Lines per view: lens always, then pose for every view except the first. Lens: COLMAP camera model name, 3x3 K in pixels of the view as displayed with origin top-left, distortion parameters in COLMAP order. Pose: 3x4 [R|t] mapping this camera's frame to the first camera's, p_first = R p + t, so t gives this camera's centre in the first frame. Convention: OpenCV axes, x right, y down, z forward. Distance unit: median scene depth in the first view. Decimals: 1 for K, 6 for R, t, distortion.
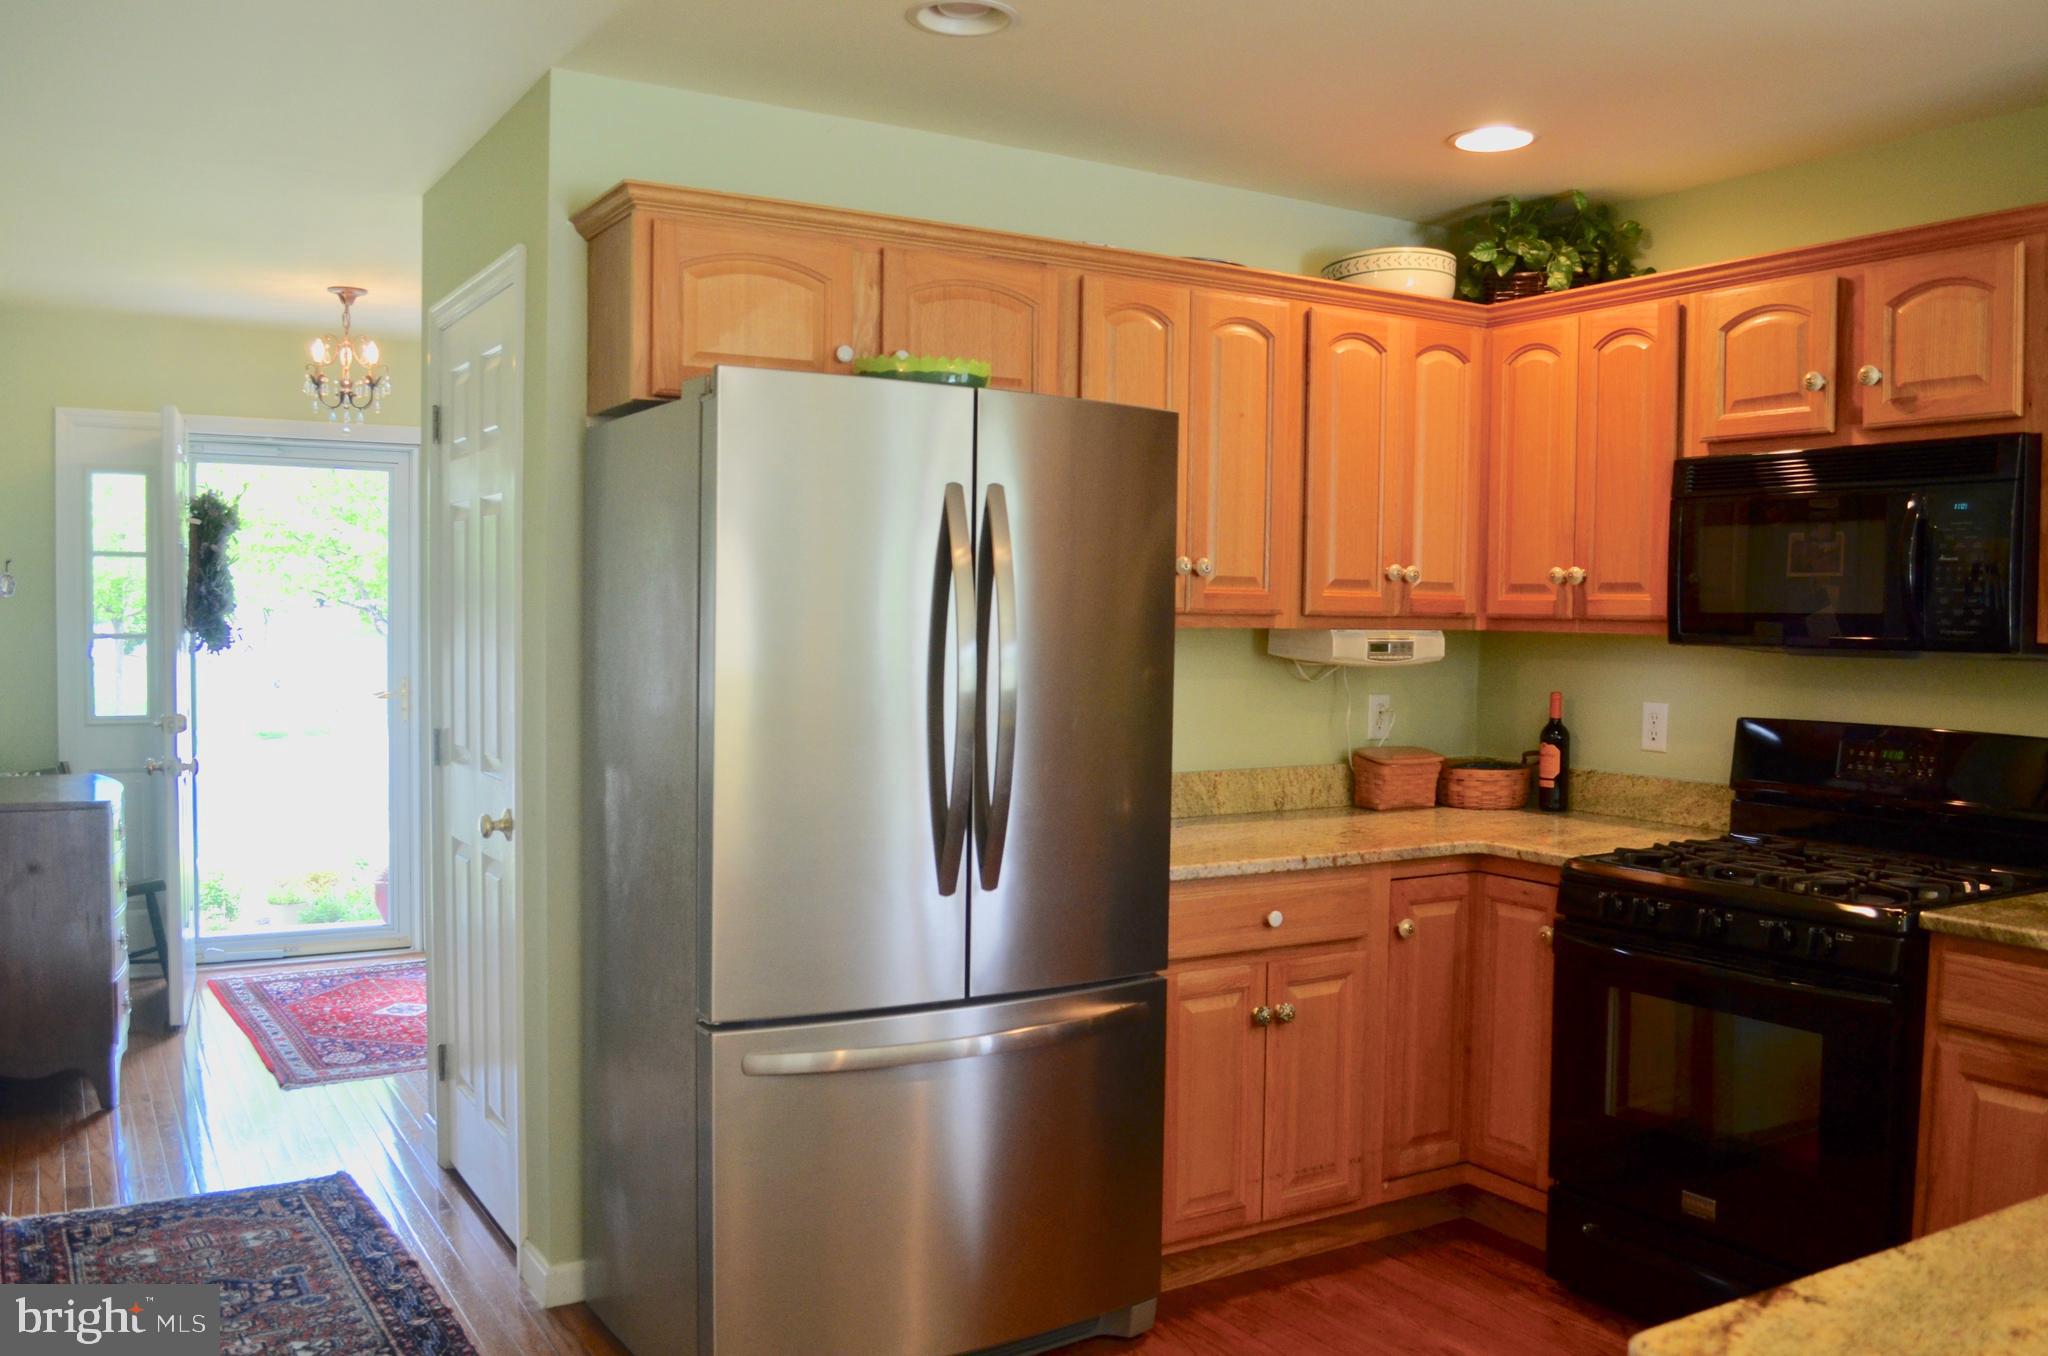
lens RADIAL K [[1693.3, 0, 1024.0], [0, 1693.3, 678.0], [0, 0, 1]] dist [-0.081578, 0.012673]
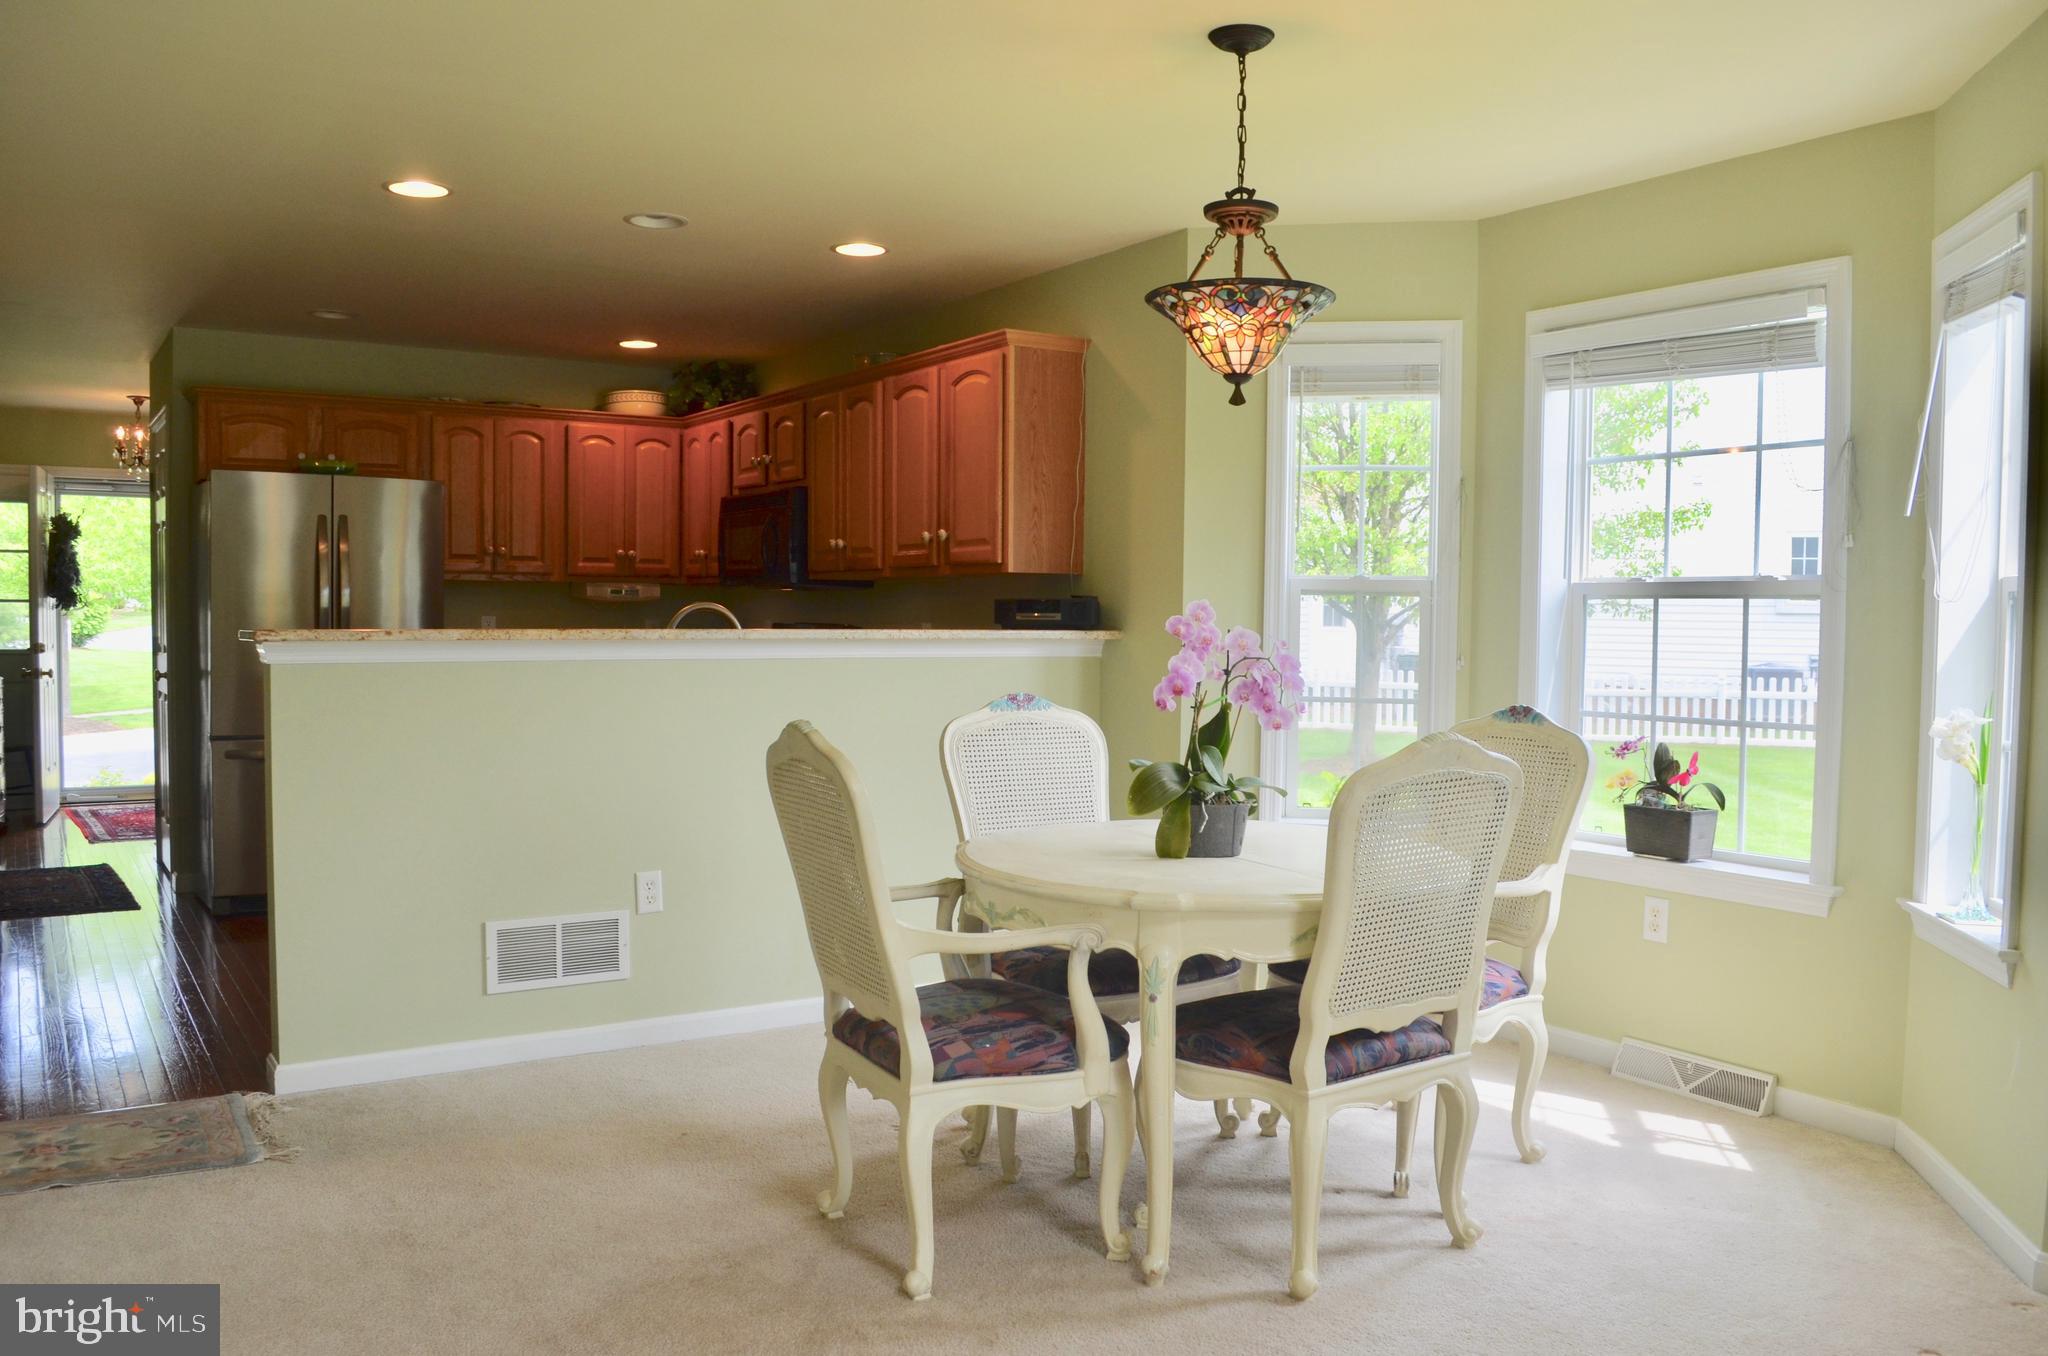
lens RADIAL K [[1612.7, 0, 1024.0], [0, 1612.7, 678.0], [0, 0, 1]] dist [-0.080418, 0.001314]
pose [[0.999156, -0.005694, 0.040688, 0.692612], [0.005597, 0.999981, 0.002500, 0.092734], [-0.040702, -0.002270, 0.999169, -1.033542]]
